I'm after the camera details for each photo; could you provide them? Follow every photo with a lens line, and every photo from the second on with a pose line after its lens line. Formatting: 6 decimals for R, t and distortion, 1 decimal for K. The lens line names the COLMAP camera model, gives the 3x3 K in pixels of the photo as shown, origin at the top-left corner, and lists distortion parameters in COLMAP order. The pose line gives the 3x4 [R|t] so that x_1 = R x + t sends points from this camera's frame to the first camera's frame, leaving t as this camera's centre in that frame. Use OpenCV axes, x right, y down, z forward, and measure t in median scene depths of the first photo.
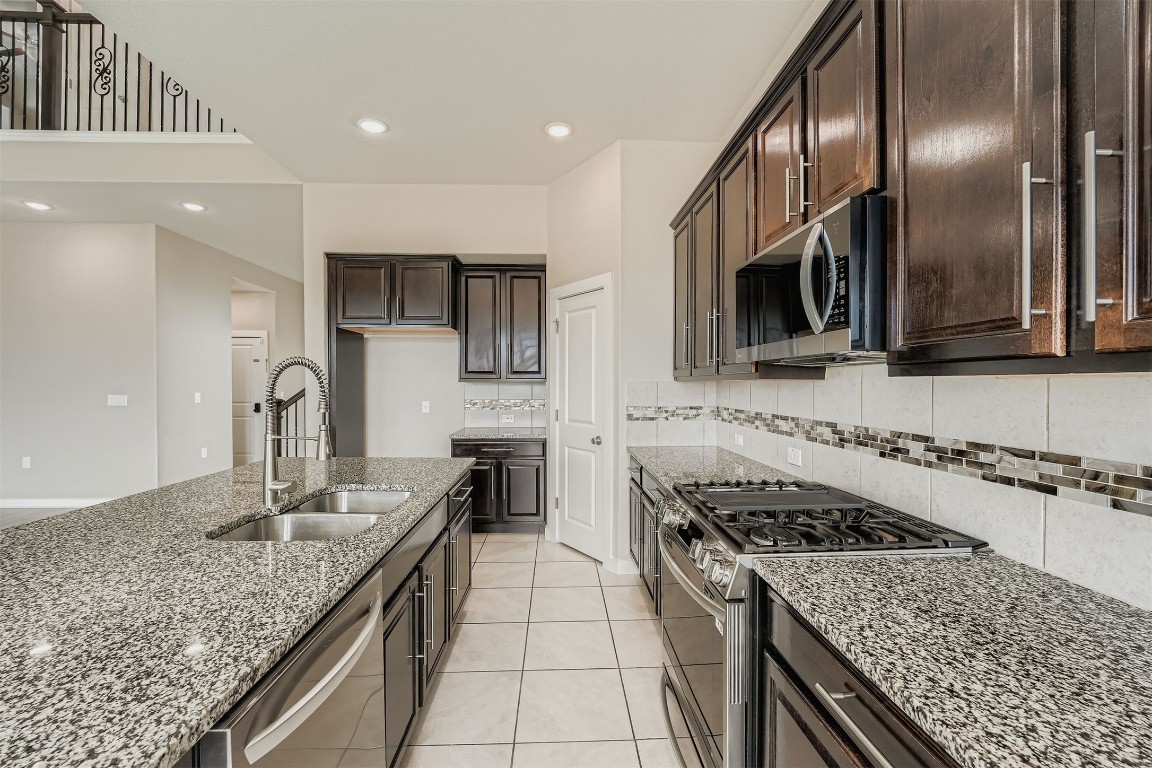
lens RADIAL K [[473.1, 0, 574.3], [0, 473.1, 388.5], [0, 0, 1]] dist [-0.000571, 0.000605]
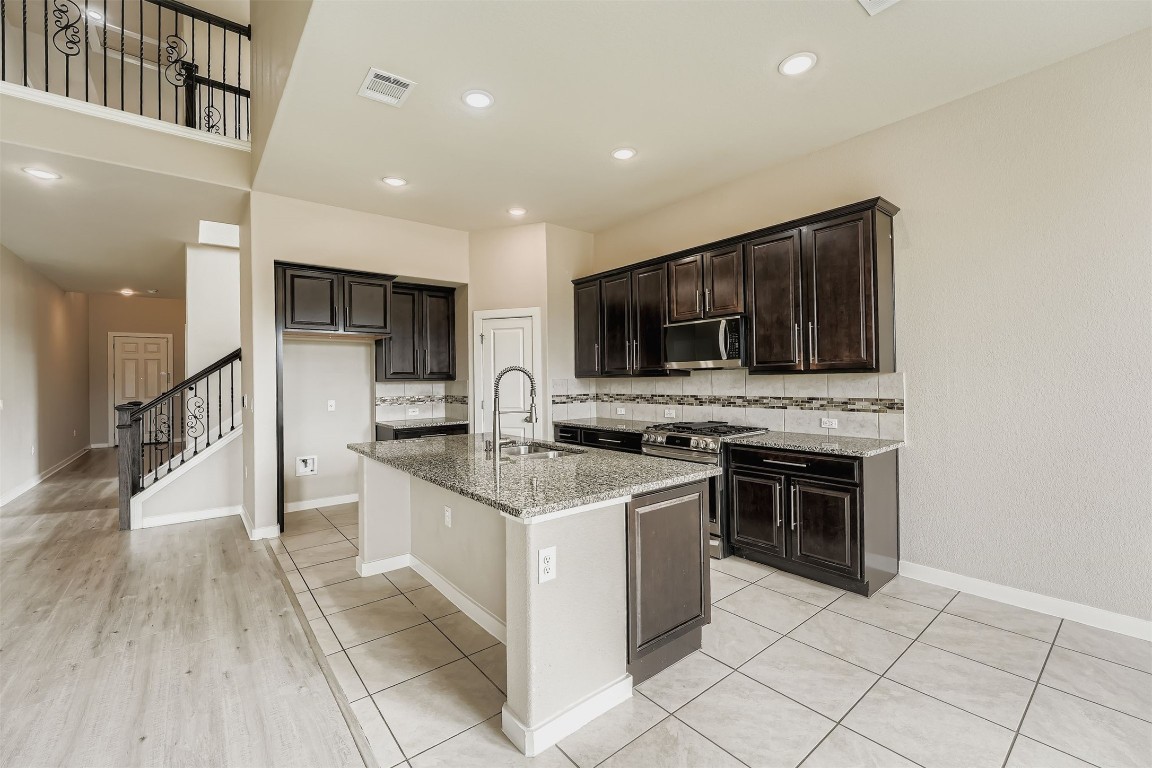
lens RADIAL K [[473.1, 0, 570.0], [0, 473.1, 376.8], [0, 0, 1]] dist [-0.000571, 0.000605]
pose [[0.799026, -0.009850, 0.601216, -1.450106], [0.022314, 0.999663, -0.013277, -0.000035], [-0.600882, 0.024024, 0.798976, -0.512172]]
